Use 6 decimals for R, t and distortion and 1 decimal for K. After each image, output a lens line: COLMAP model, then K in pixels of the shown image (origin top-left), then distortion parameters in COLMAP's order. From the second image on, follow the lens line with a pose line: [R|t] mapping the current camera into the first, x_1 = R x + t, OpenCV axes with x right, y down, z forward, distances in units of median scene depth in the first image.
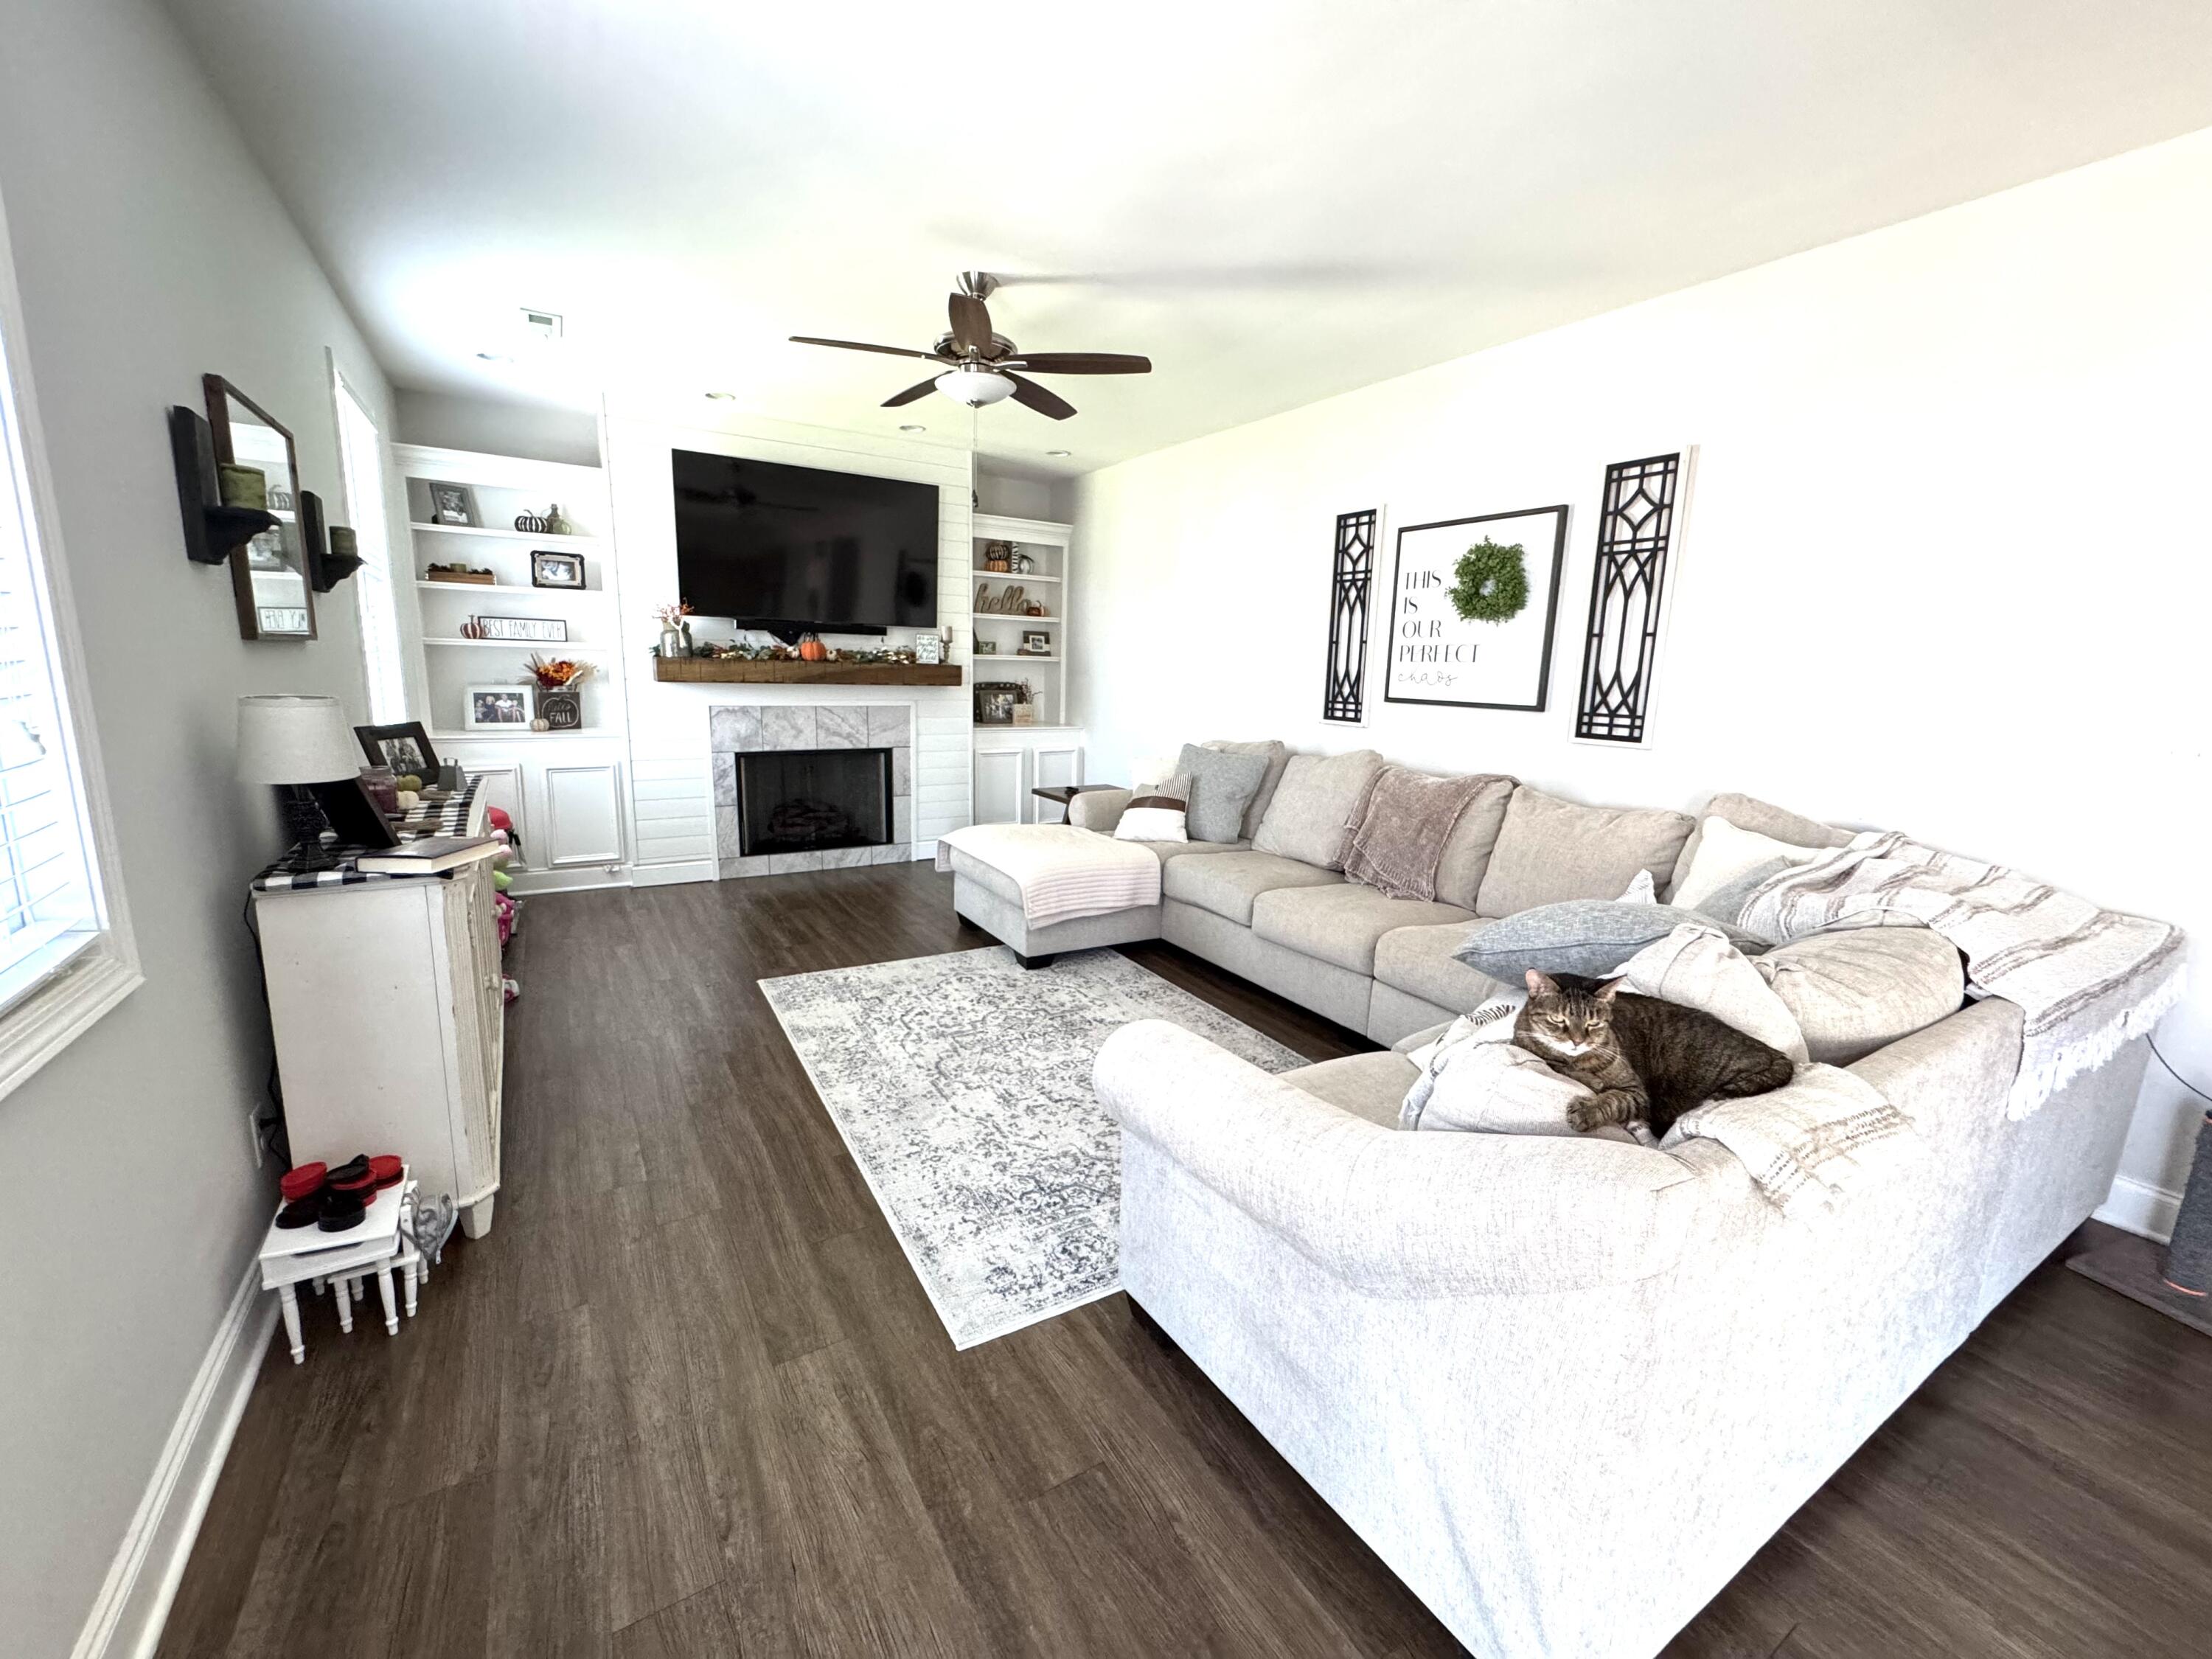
lens RADIAL K [[881.5, 0, 1105.7], [0, 881.5, 832.0], [0, 0, 1]] dist [0.000969, 0.000789]
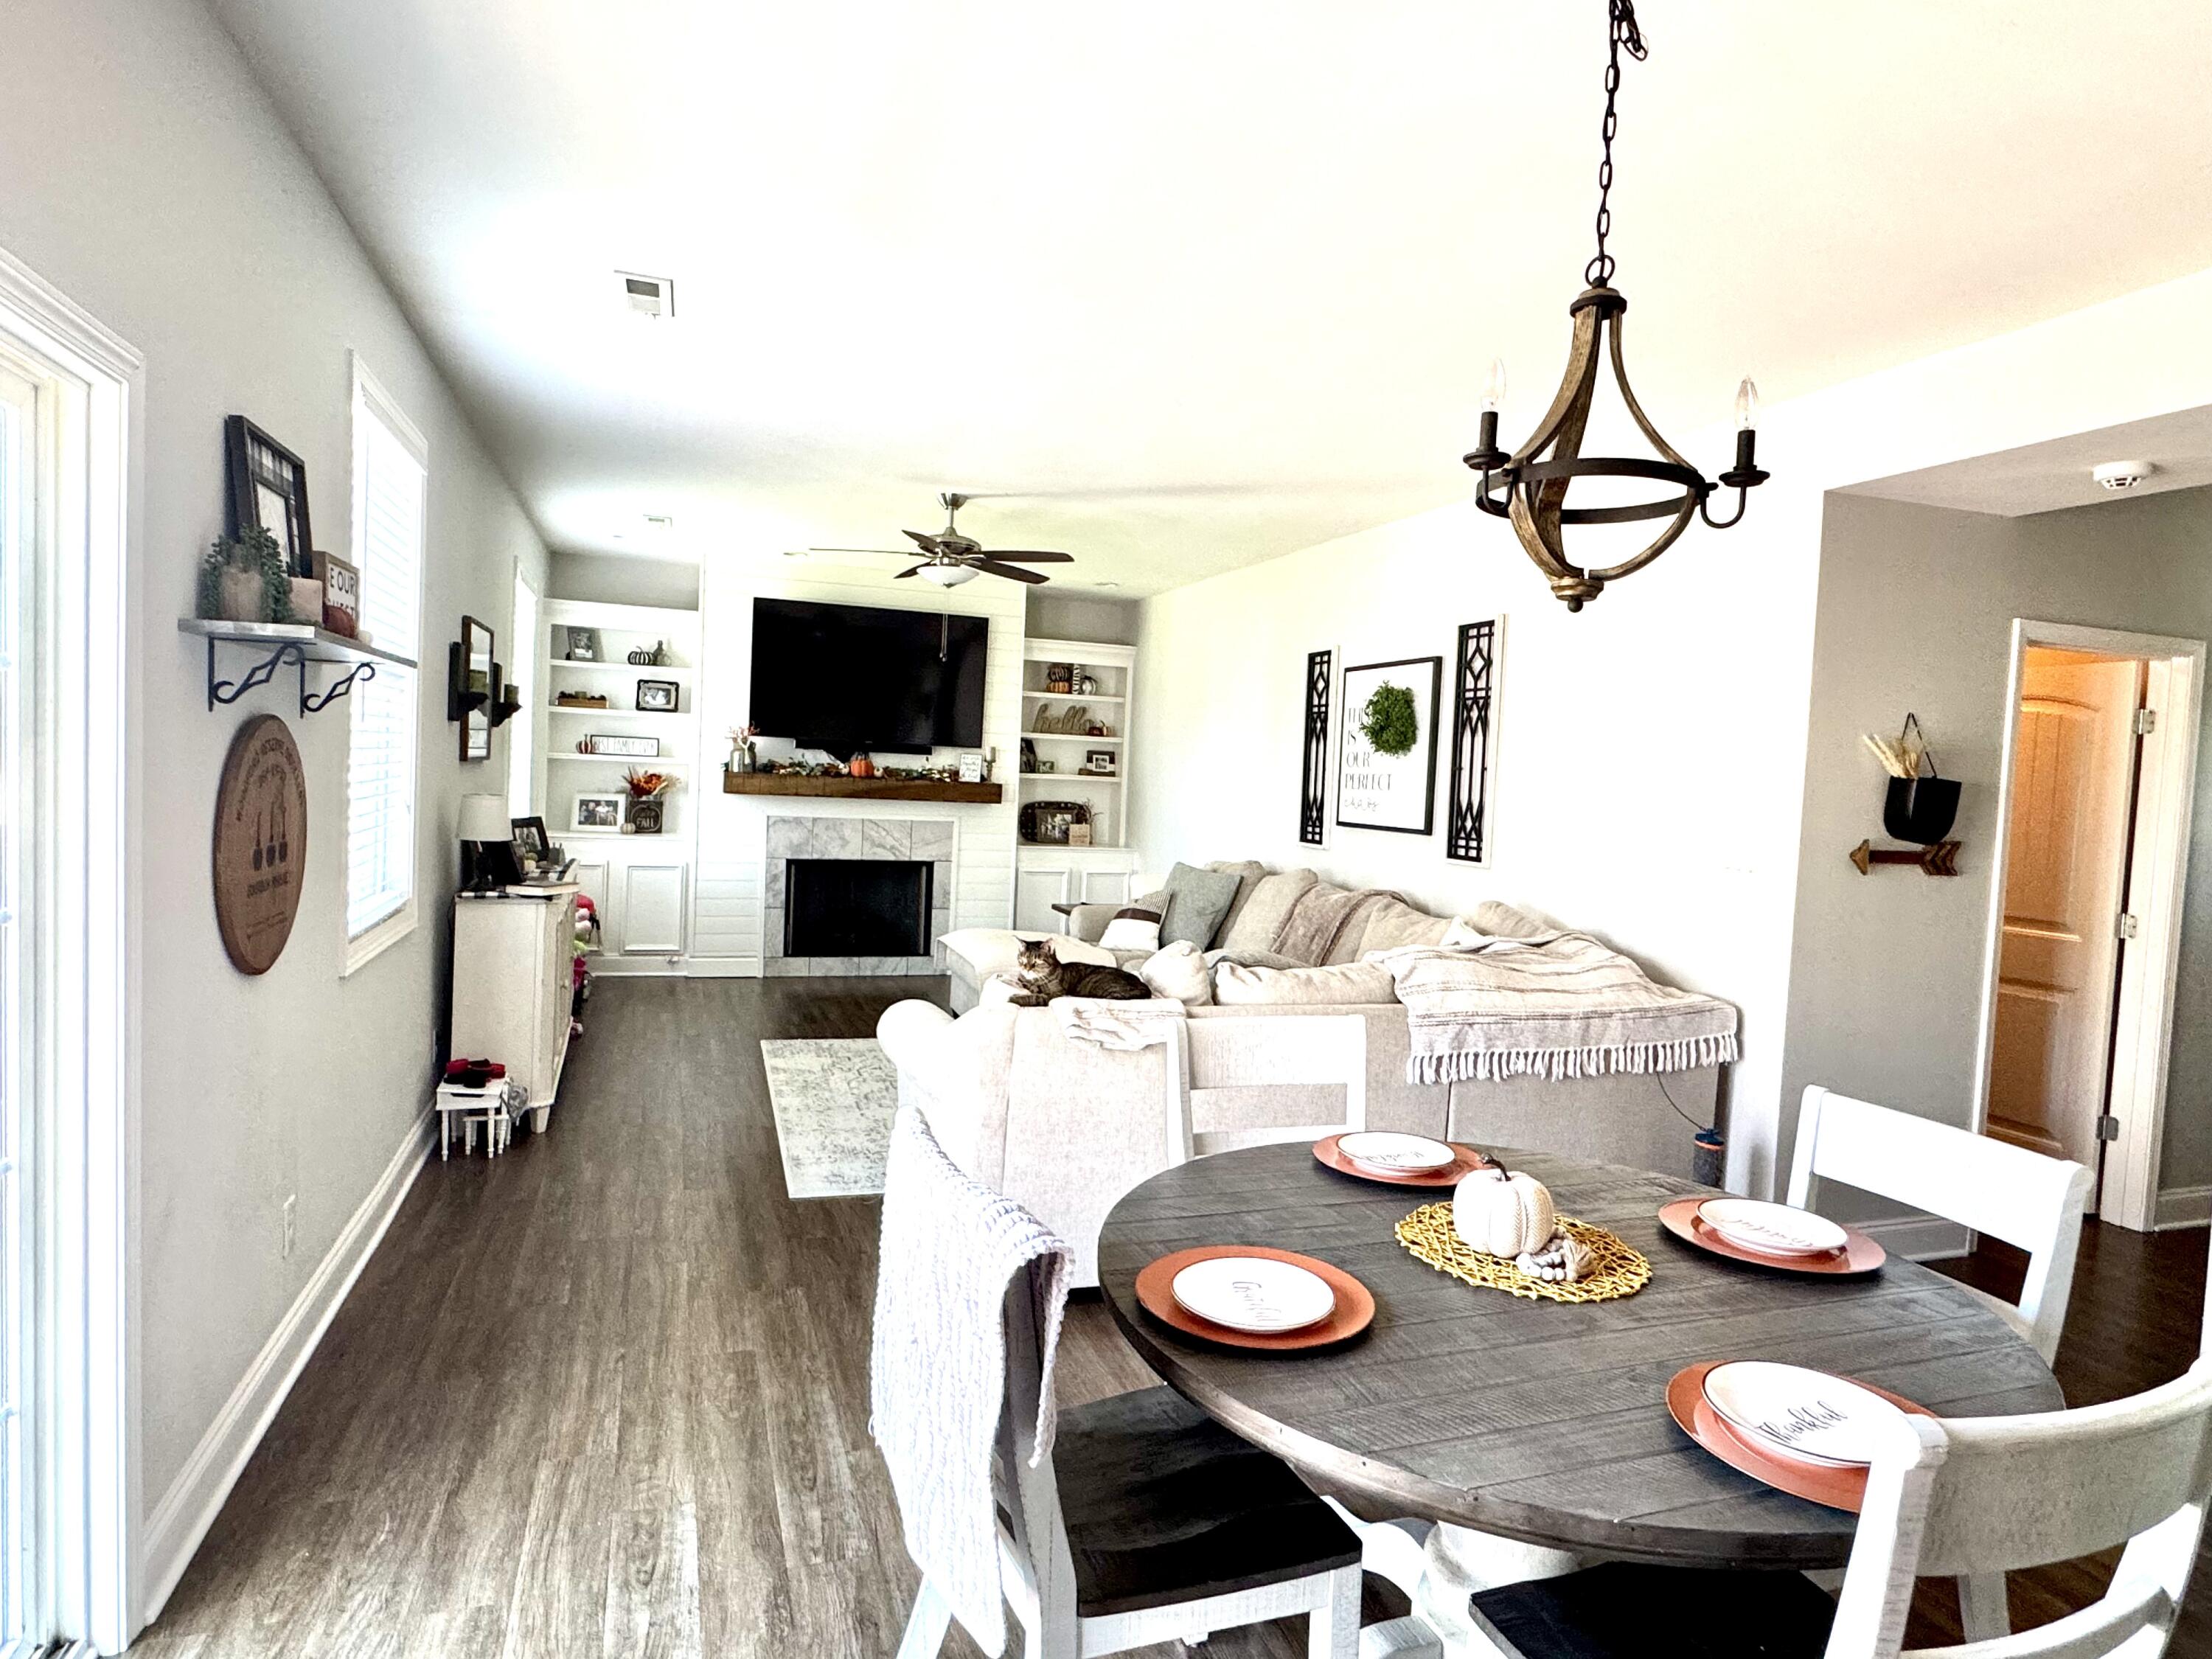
lens RADIAL K [[1238.4, 0, 1100.6], [0, 1238.4, 838.5], [0, 0, 1]] dist [0.007598, -0.000425]
pose [[0.975076, 0.028597, -0.220020, 0.319091], [-0.059826, 0.988817, -0.136611, 0.076725], [0.213653, 0.146369, 0.965882, -0.431695]]
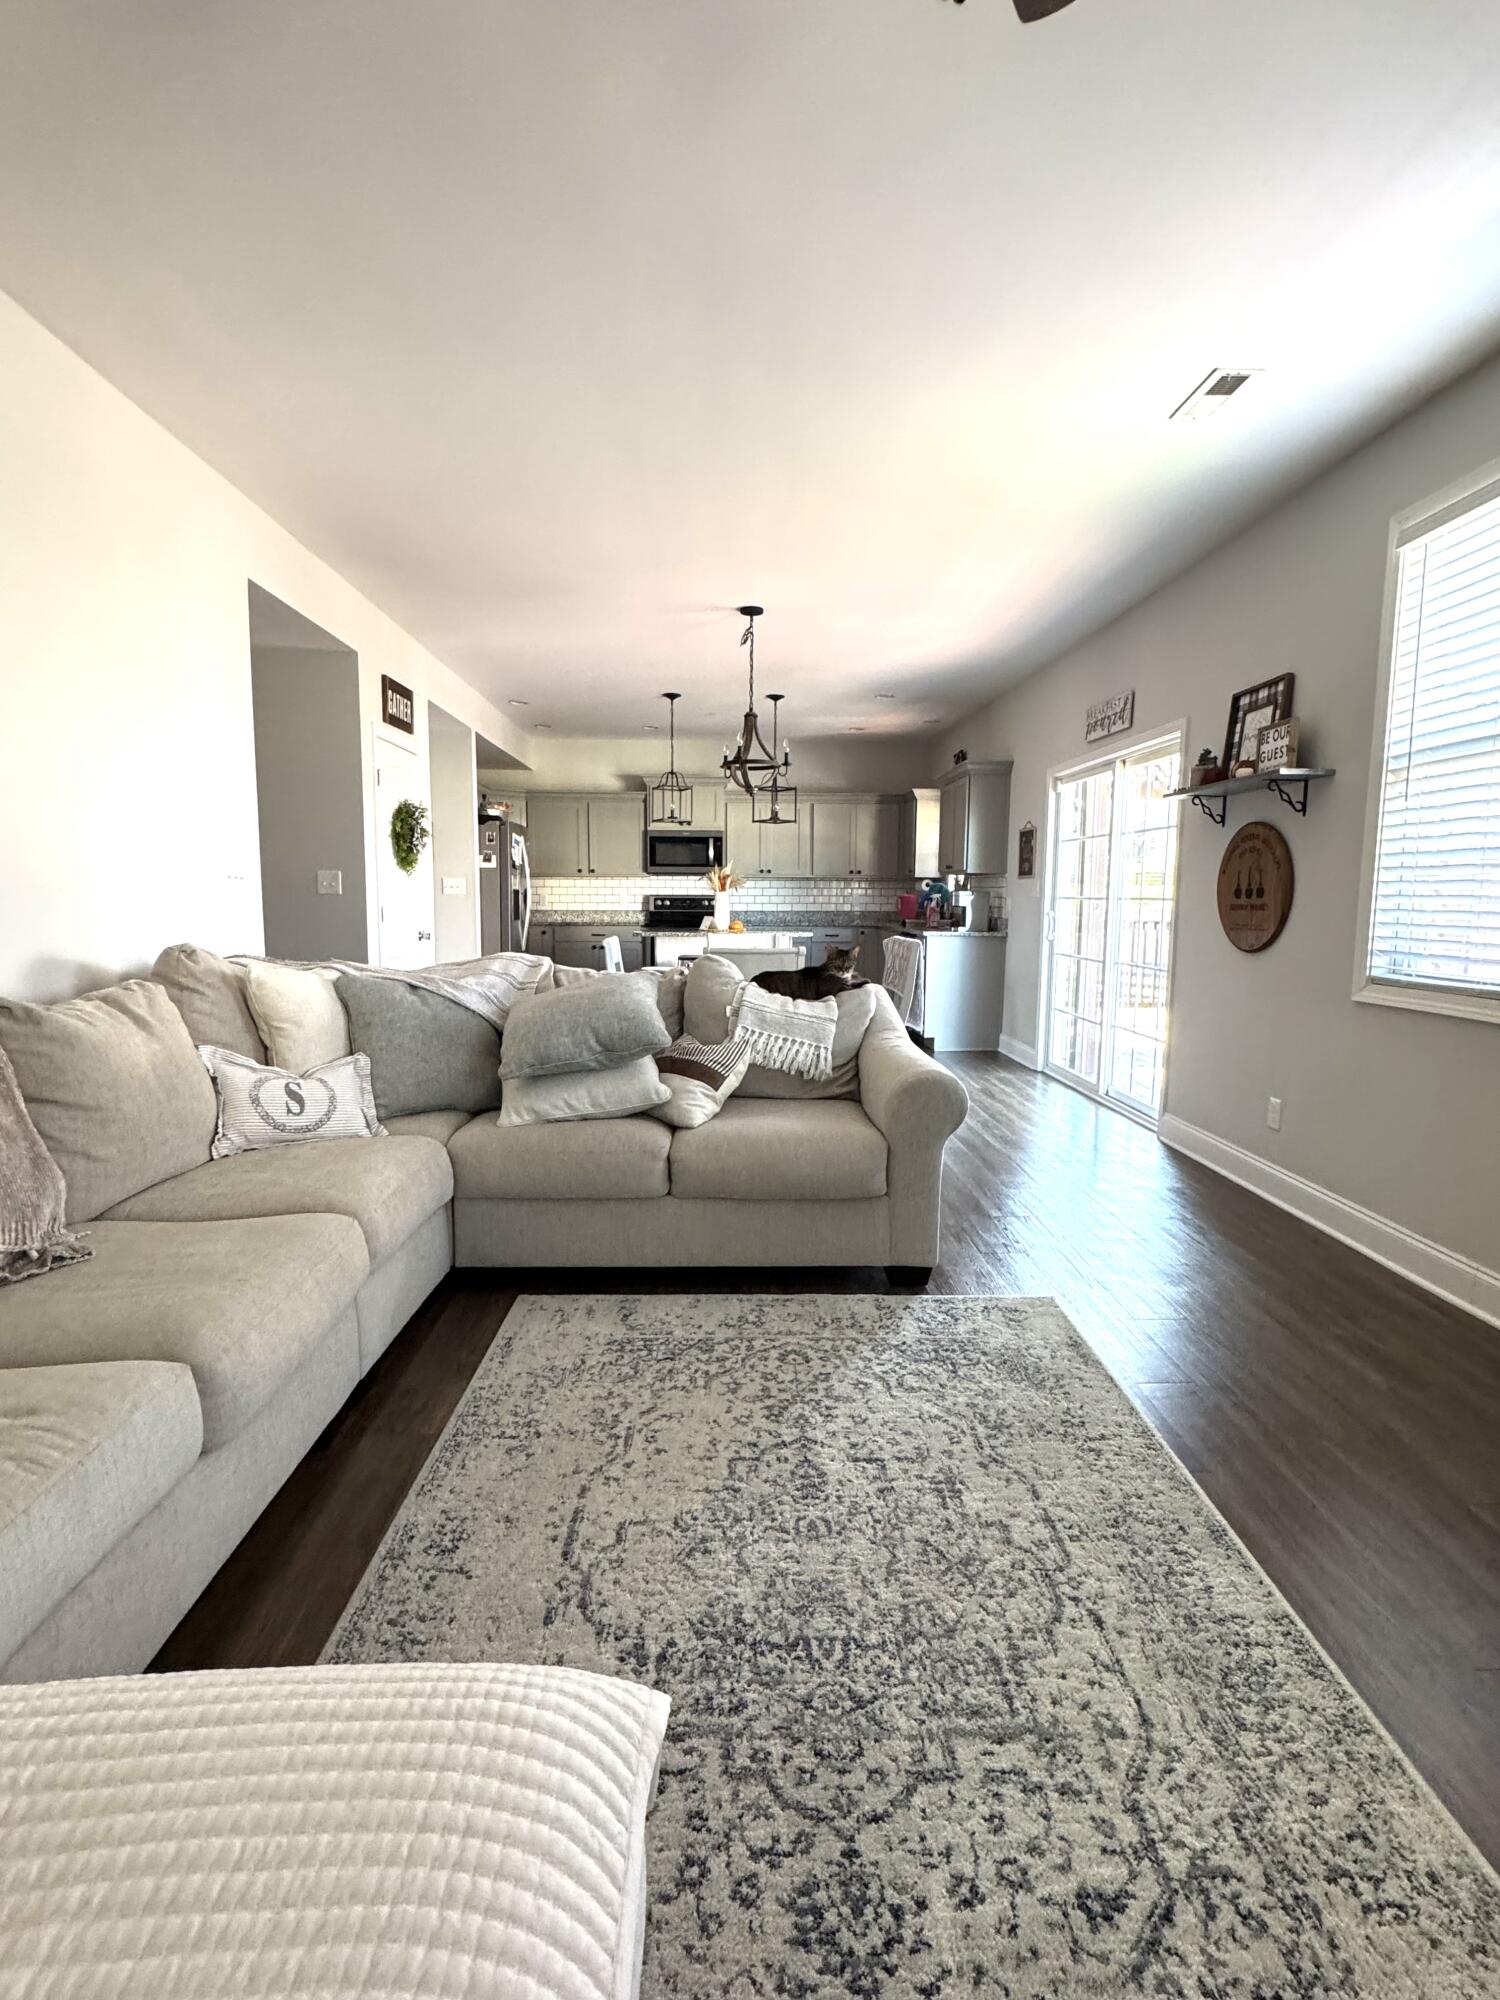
lens RADIAL K [[946.8, 0, 752.0], [0, 946.8, 1000.9], [0, 0, 1]] dist [-0.006525, 0.000161]
pose [[-0.867894, -0.090569, 0.488424, -0.165330], [0.062973, 0.955246, 0.289031, -0.134198], [-0.492742, 0.281606, -0.823349, 0.873031]]
